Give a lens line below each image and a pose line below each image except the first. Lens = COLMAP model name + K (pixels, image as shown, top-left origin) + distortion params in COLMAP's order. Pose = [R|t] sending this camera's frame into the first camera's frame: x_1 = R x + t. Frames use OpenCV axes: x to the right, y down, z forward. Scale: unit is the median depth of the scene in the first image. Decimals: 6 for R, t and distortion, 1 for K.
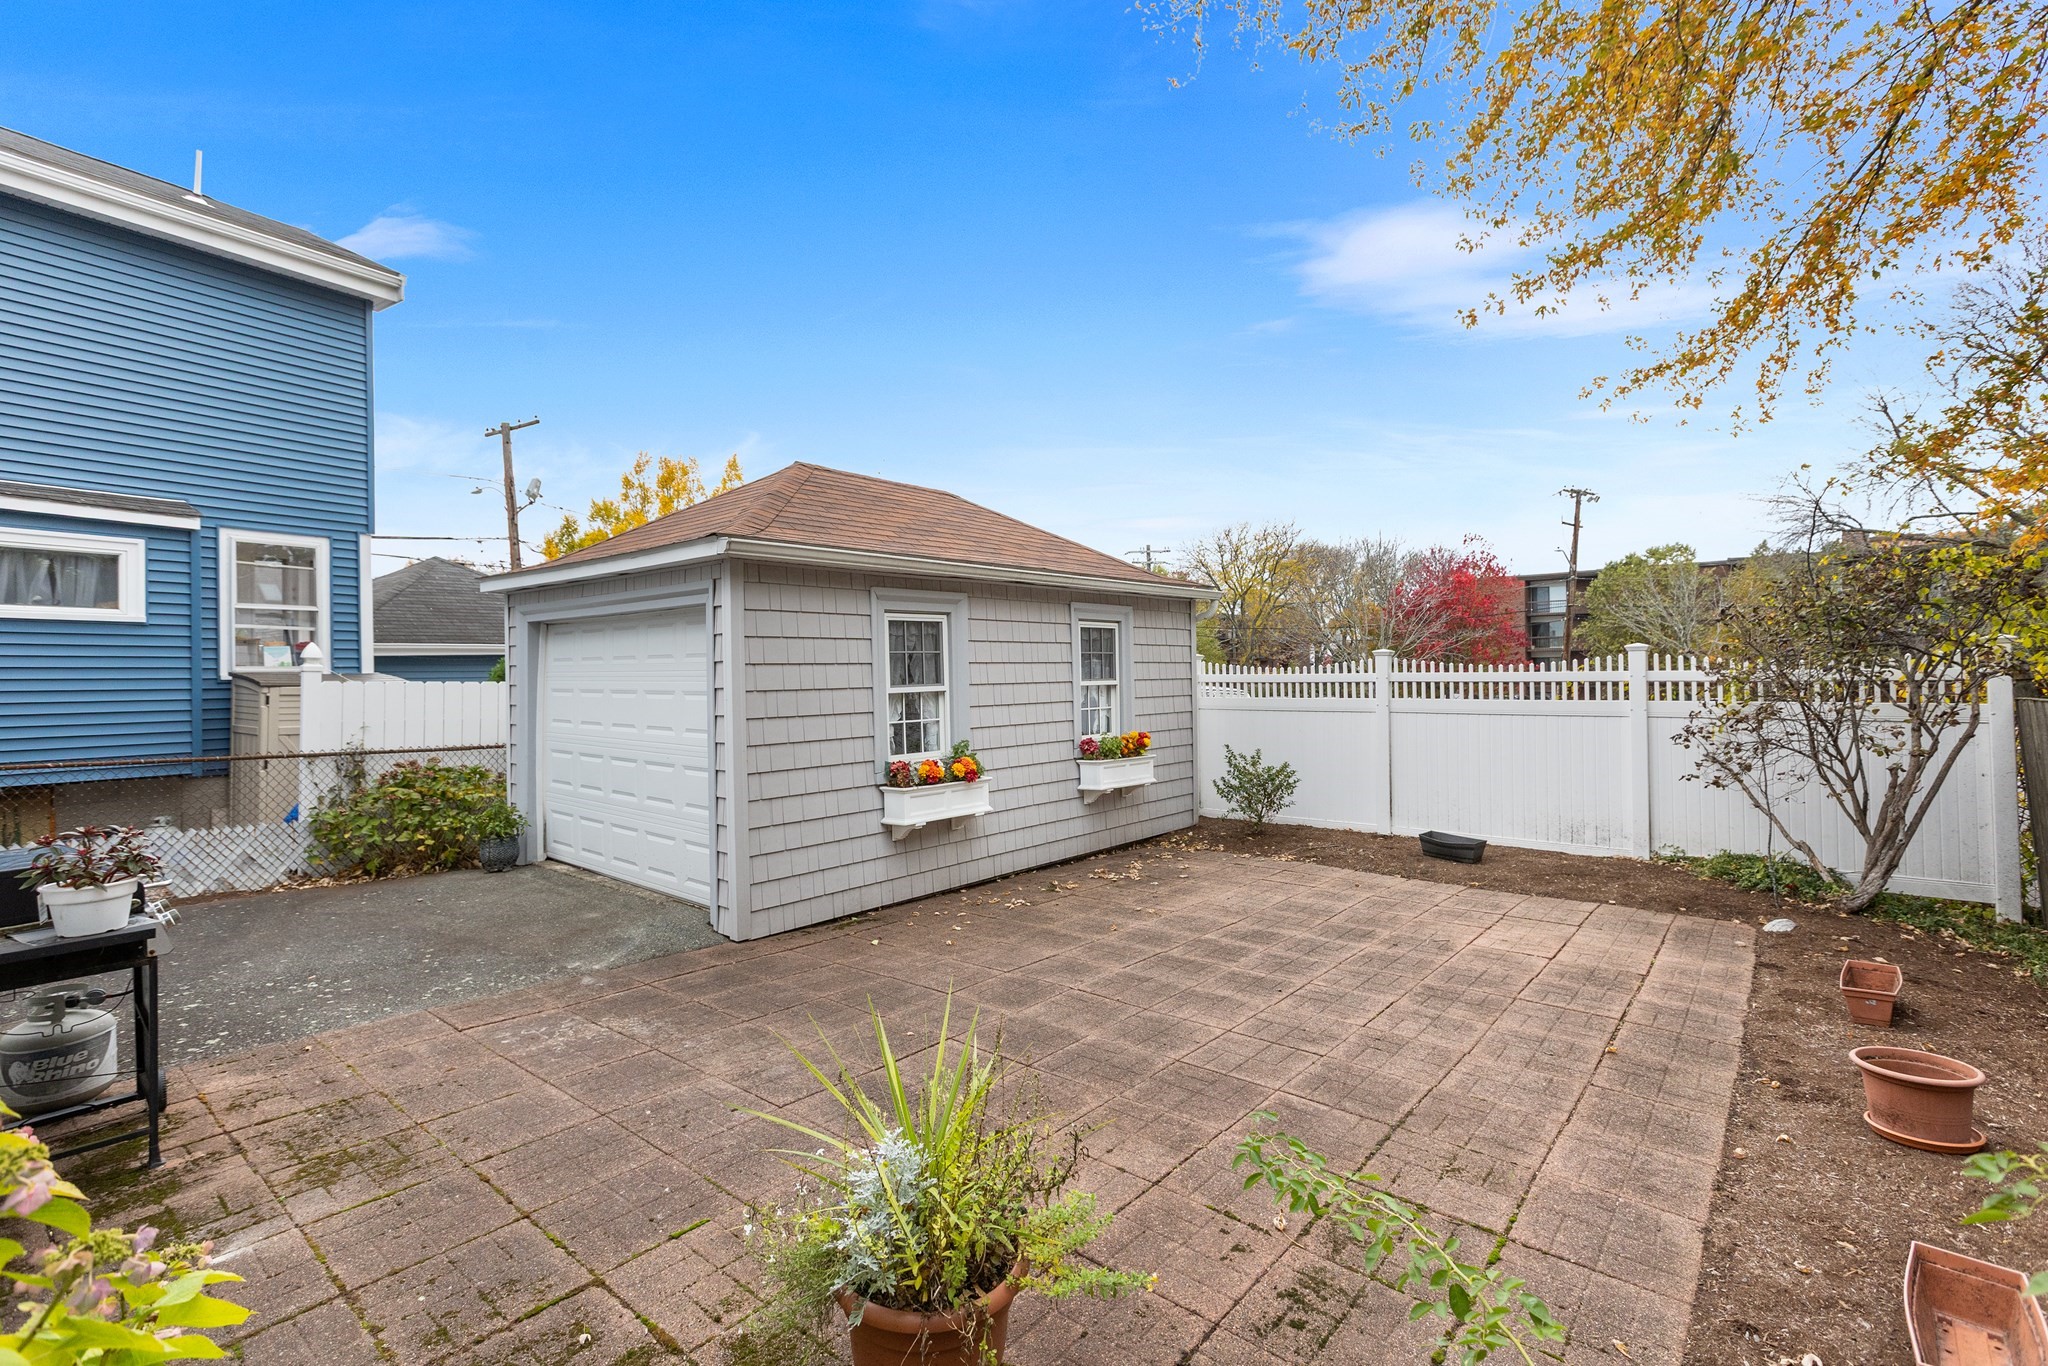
lens RADIAL K [[923.3, 0, 1024.0], [0, 923.3, 683.0], [0, 0, 1]] dist [0.006467, 0.000061]
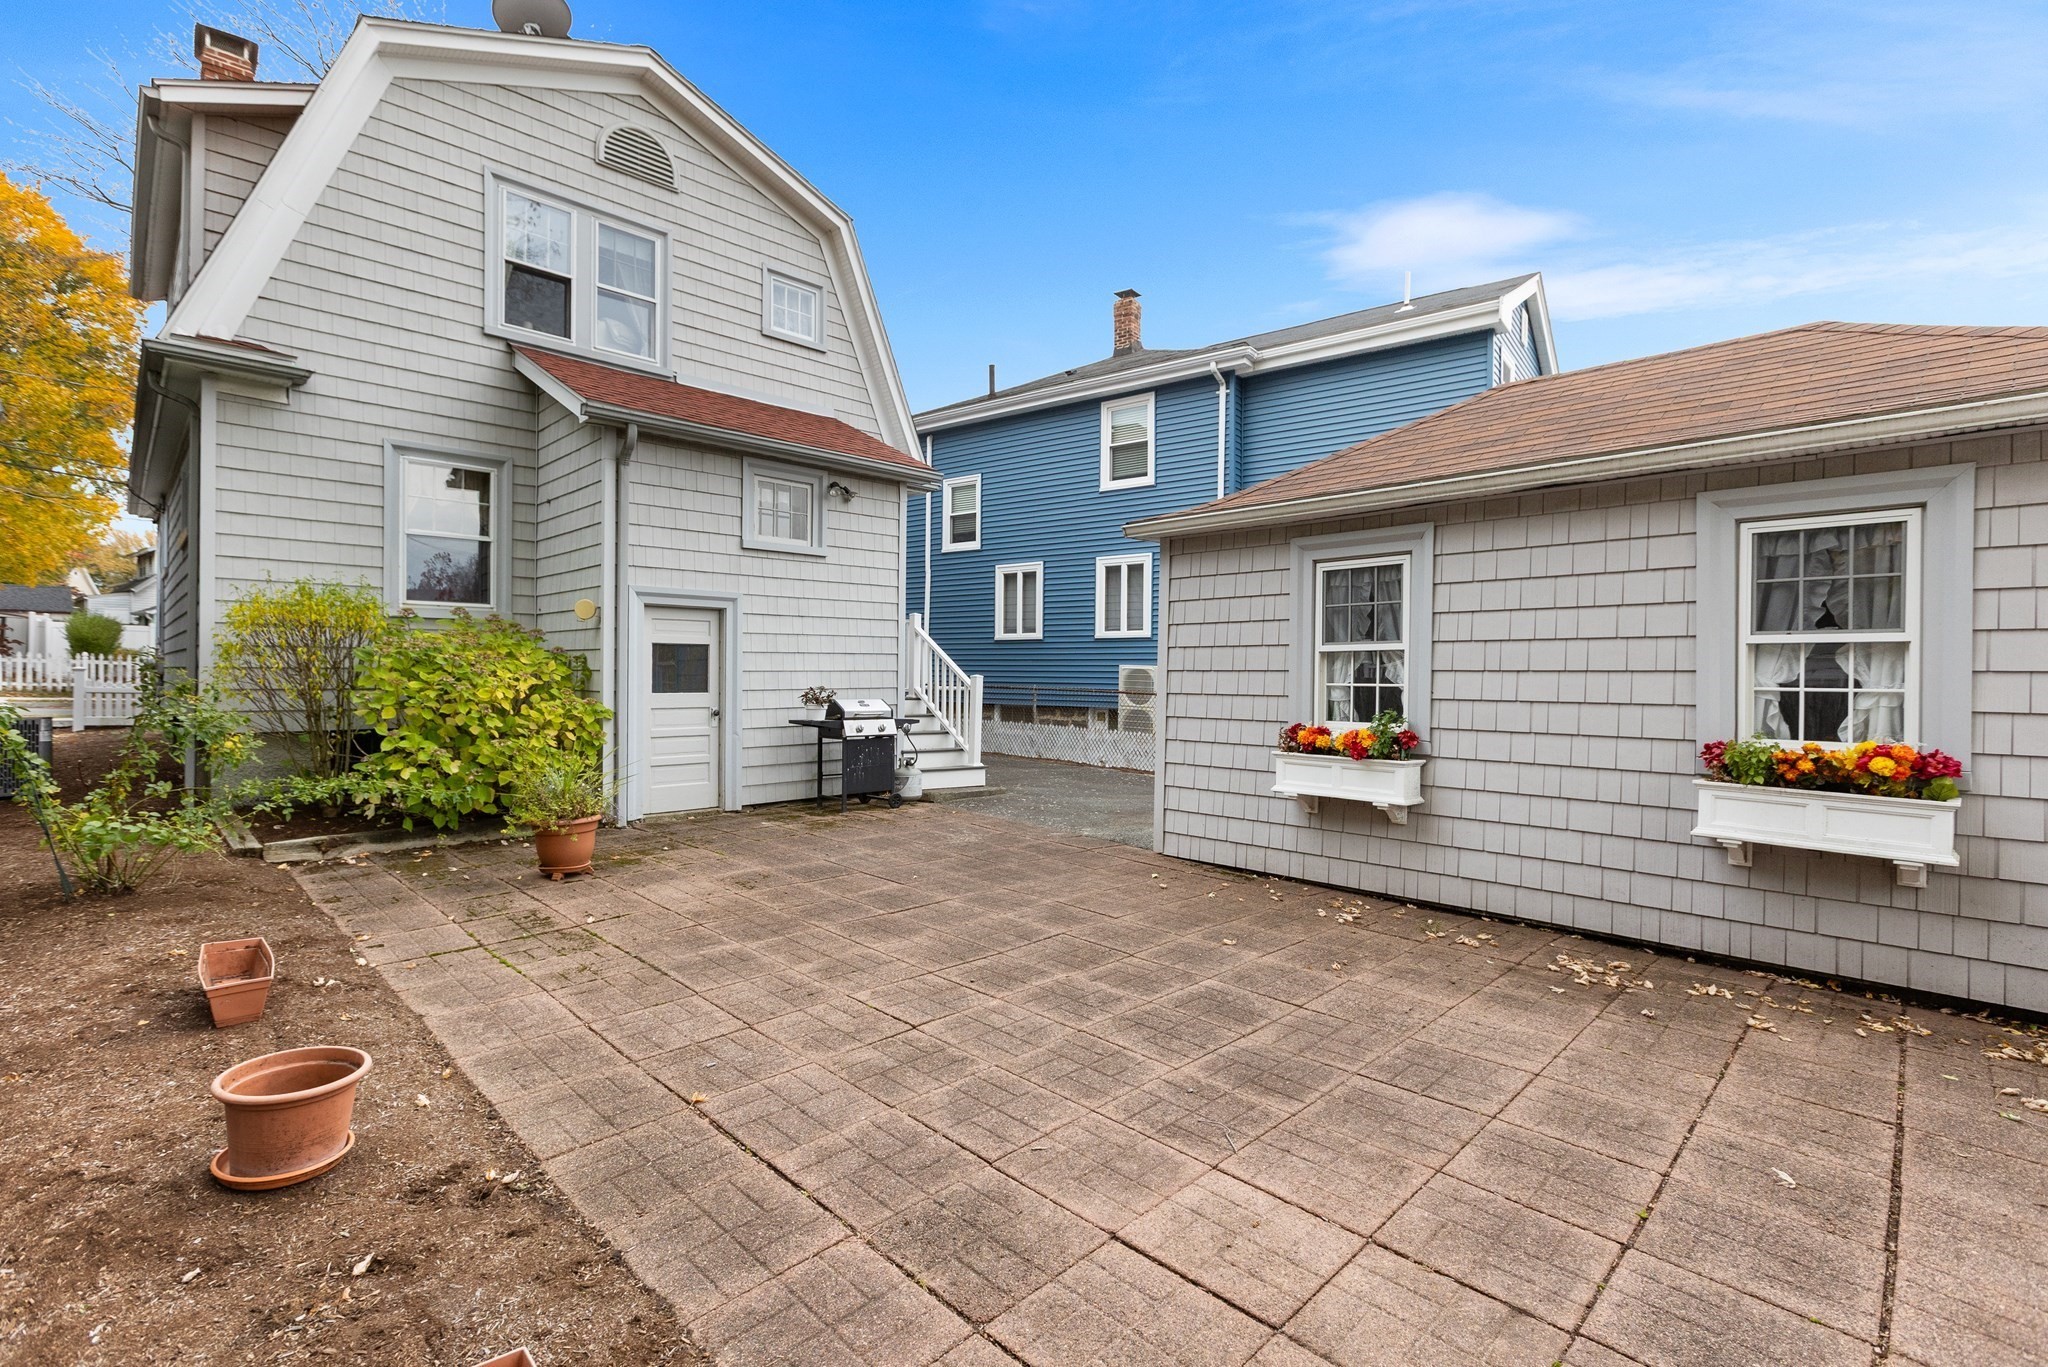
lens RADIAL K [[923.3, 0, 1024.0], [0, 923.3, 683.5], [0, 0, 1]] dist [0.006467, 0.000061]
pose [[-0.084697, 0.020439, -0.996197, 1.050175], [-0.016948, 0.999615, 0.021950, 0.035680], [0.996263, 0.018743, -0.084318, 1.045372]]
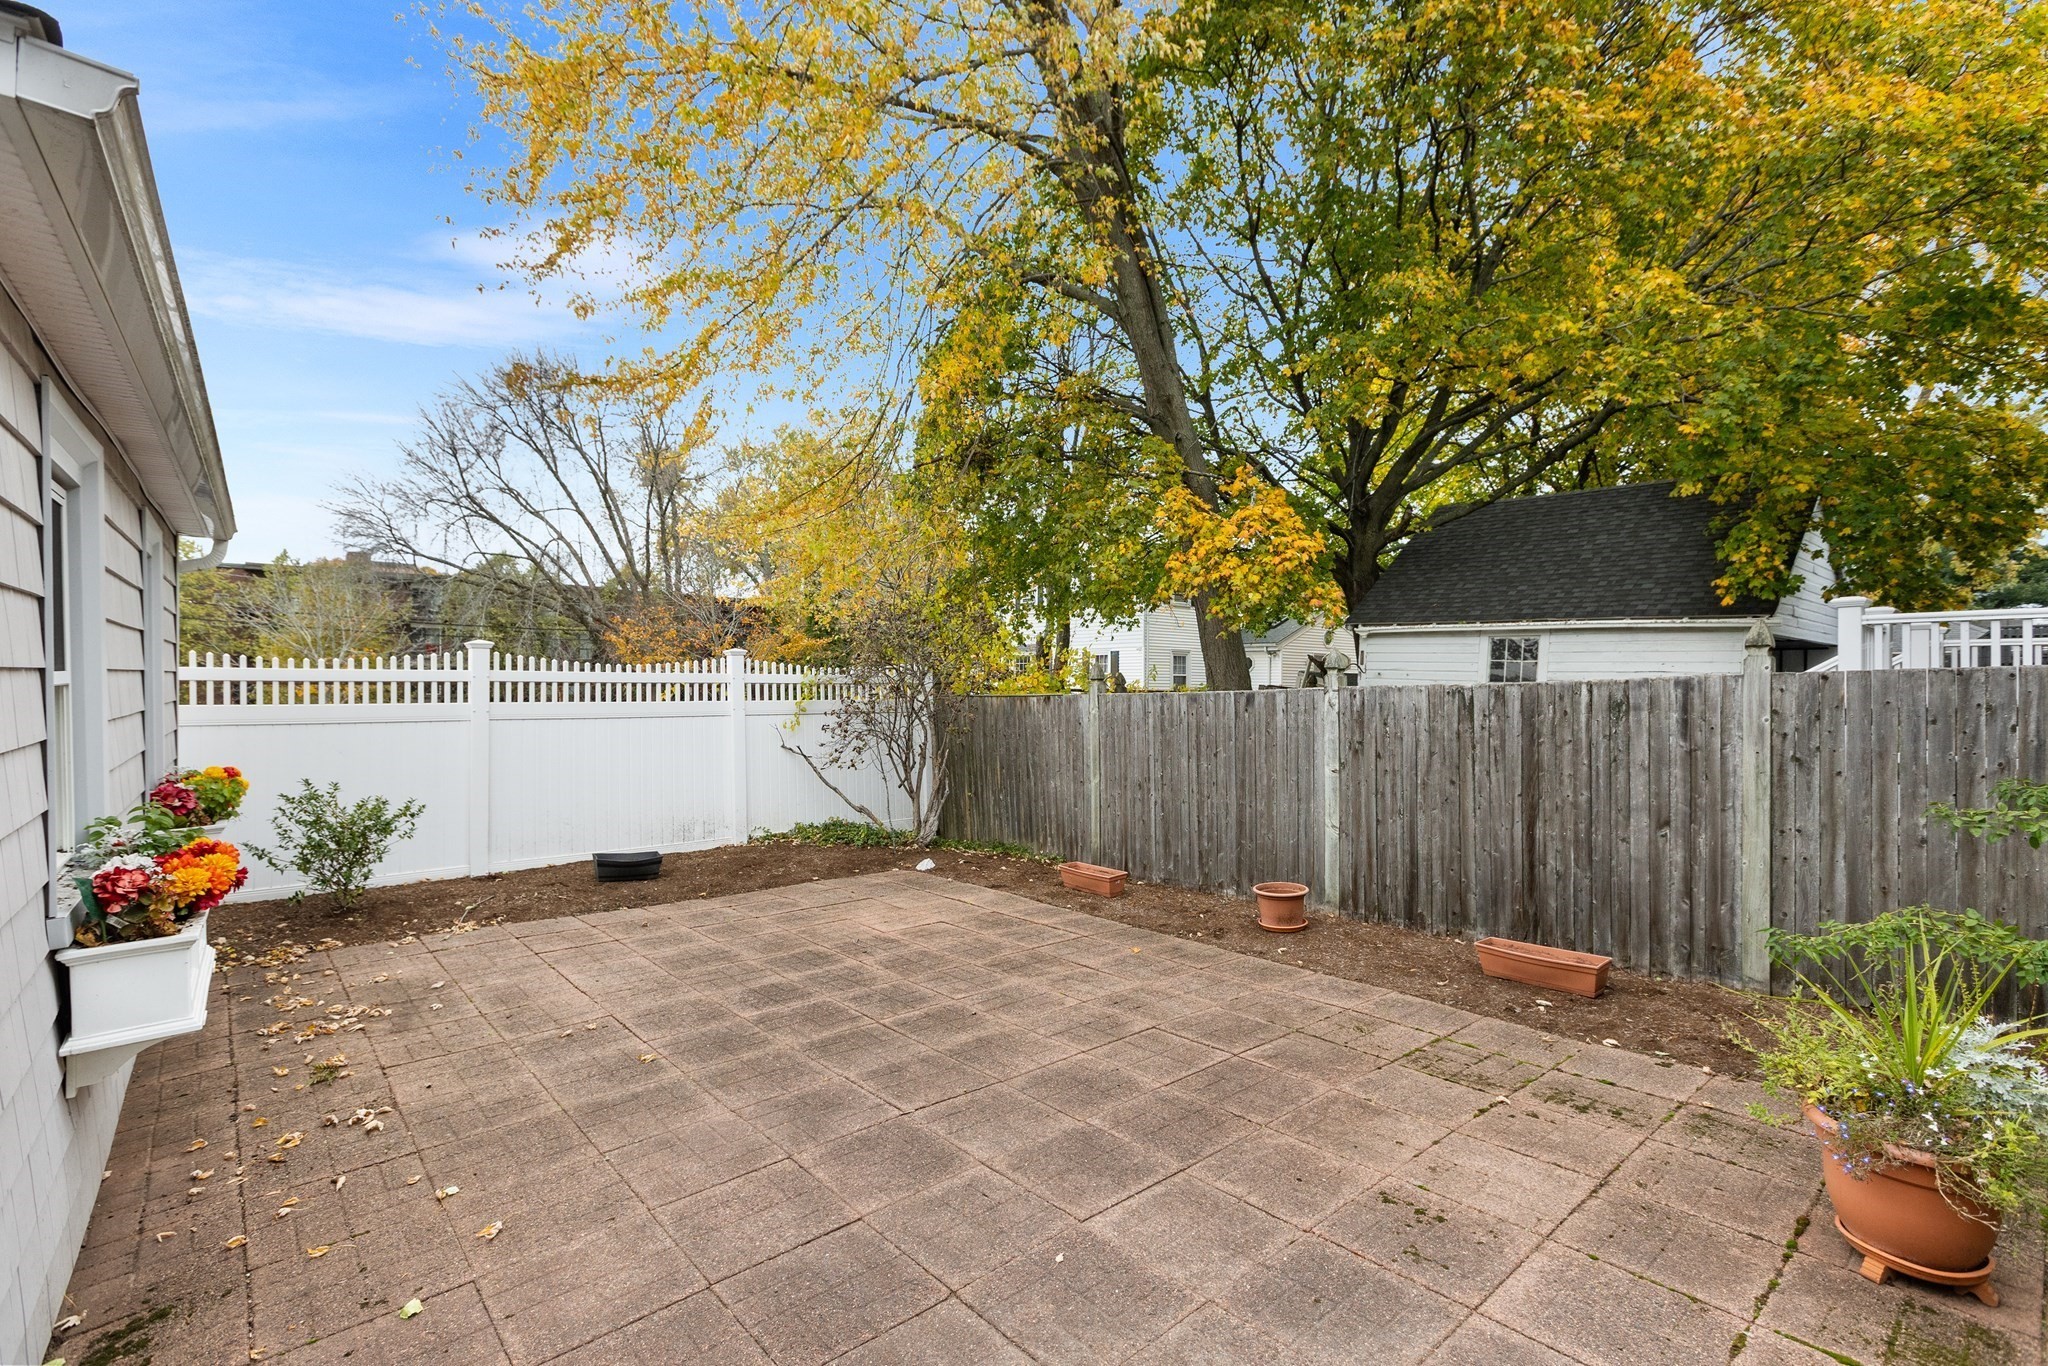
lens RADIAL K [[923.3, 0, 1024.0], [0, 923.3, 683.0], [0, 0, 1]] dist [0.006467, 0.000061]
pose [[0.159227, 0.013994, 0.987143, -0.580325], [-0.000582, 0.999901, -0.014081, 0.018822], [-0.987242, 0.001667, 0.159219, 0.756183]]
